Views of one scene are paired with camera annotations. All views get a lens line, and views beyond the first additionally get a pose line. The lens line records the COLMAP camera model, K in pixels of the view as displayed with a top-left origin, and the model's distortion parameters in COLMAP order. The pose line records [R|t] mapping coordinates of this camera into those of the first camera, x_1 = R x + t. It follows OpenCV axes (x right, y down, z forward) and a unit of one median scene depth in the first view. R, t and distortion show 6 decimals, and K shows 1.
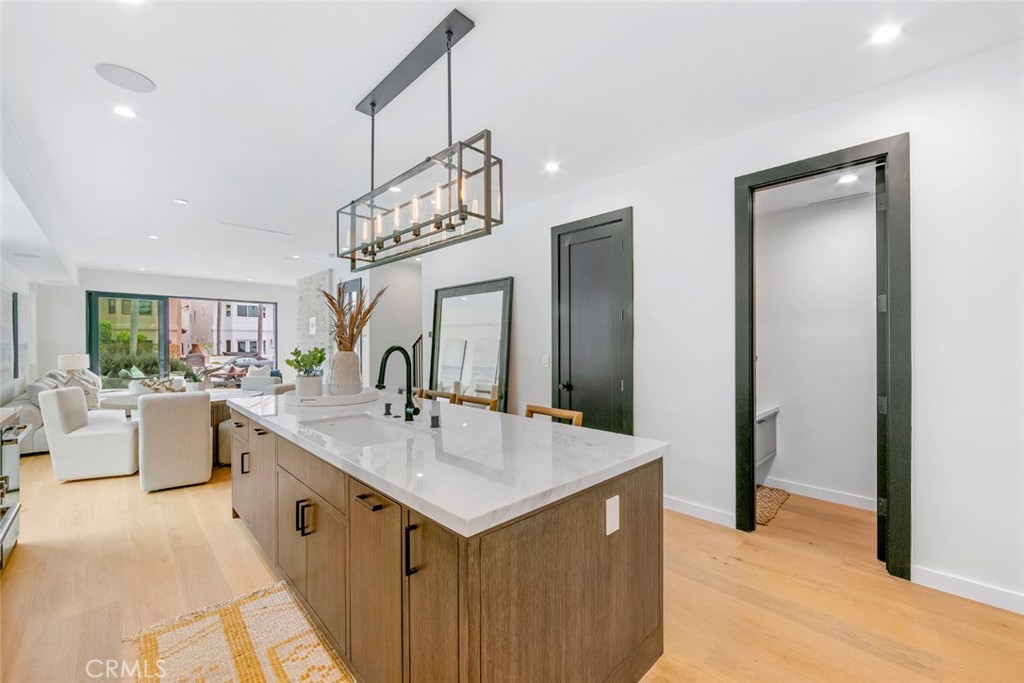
lens RADIAL K [[406.0, 0, 512.0], [0, 406.0, 341.5], [0, 0, 1]] dist [-0.001348, -0.000093]
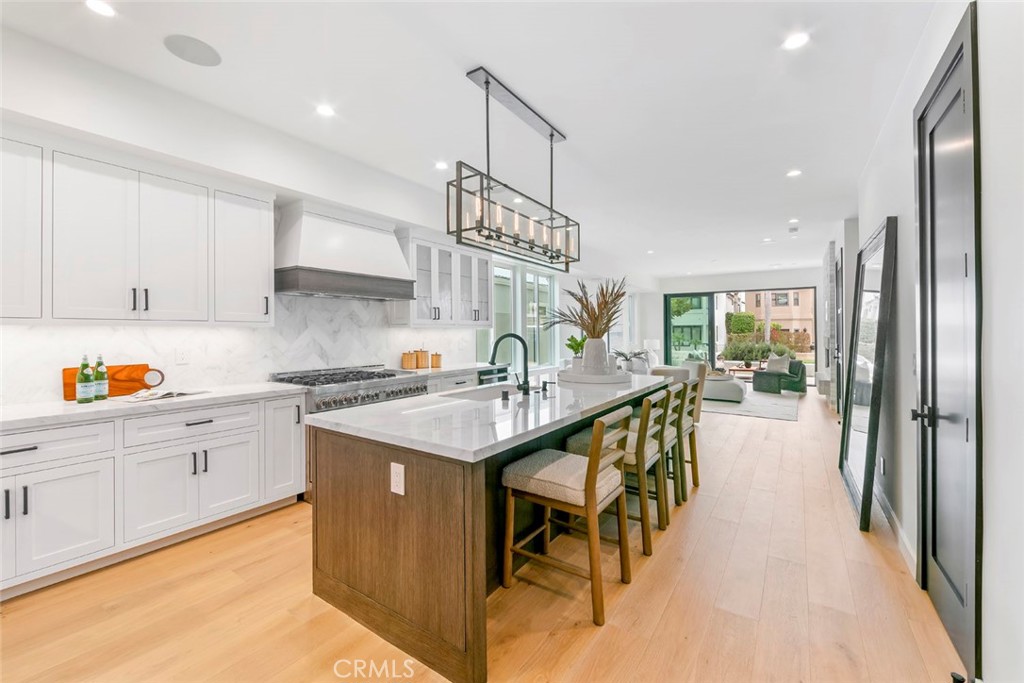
lens RADIAL K [[422.5, 0, 508.8], [0, 422.5, 330.8], [0, 0, 1]] dist [0.000451, 0.000015]
pose [[0.198042, -0.003317, -0.980188, 0.713651], [0.005343, 0.999983, -0.002305, 0.002680], [0.980179, -0.004780, 0.198056, 0.508988]]
